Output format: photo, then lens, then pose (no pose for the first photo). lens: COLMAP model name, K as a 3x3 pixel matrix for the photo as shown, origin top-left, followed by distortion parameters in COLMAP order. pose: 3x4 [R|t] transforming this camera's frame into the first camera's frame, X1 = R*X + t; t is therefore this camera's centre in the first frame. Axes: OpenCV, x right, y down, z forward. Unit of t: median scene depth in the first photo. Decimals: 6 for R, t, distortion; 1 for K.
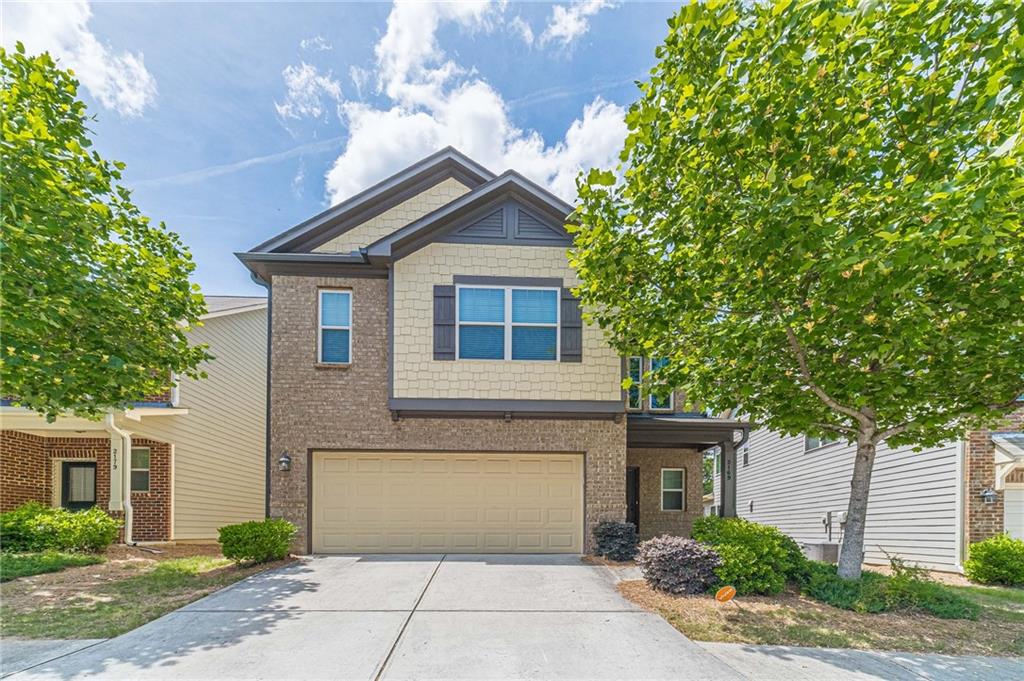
lens RADIAL K [[410.0, 0, 517.7], [0, 410.0, 339.2], [0, 0, 1]] dist [0.000219, -0.000055]
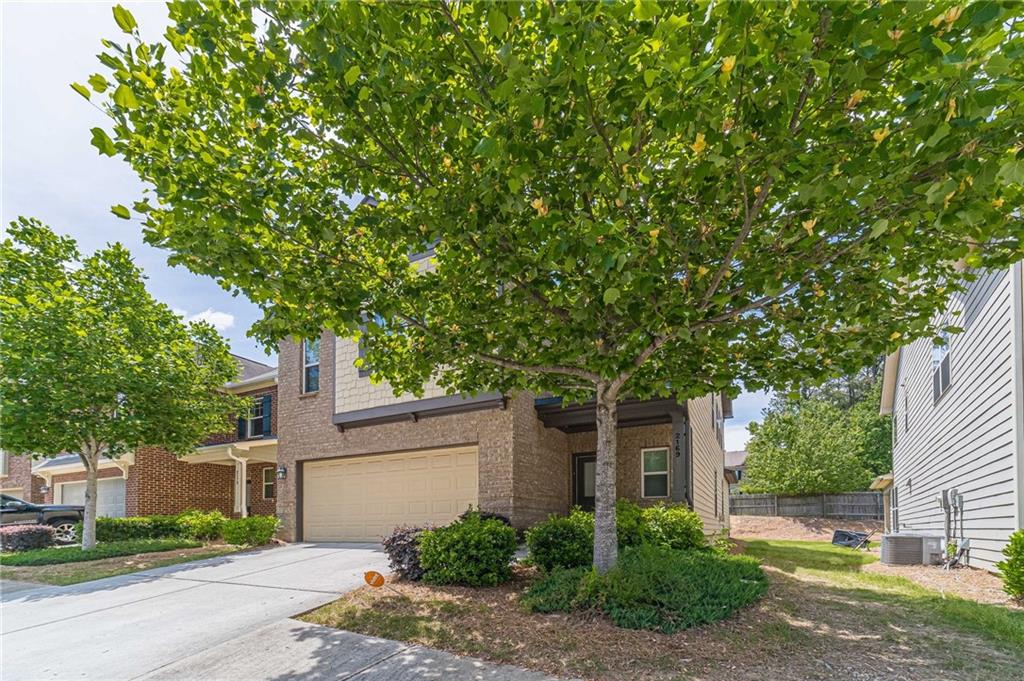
lens RADIAL K [[402.1, 0, 523.3], [0, 402.1, 336.0], [0, 0, 1]] dist [0.014346, -0.000393]
pose [[0.872287, -0.212035, -0.440633, 0.754489], [0.211827, 0.976011, -0.050326, 0.093629], [0.440733, -0.049439, 0.896276, 0.175785]]
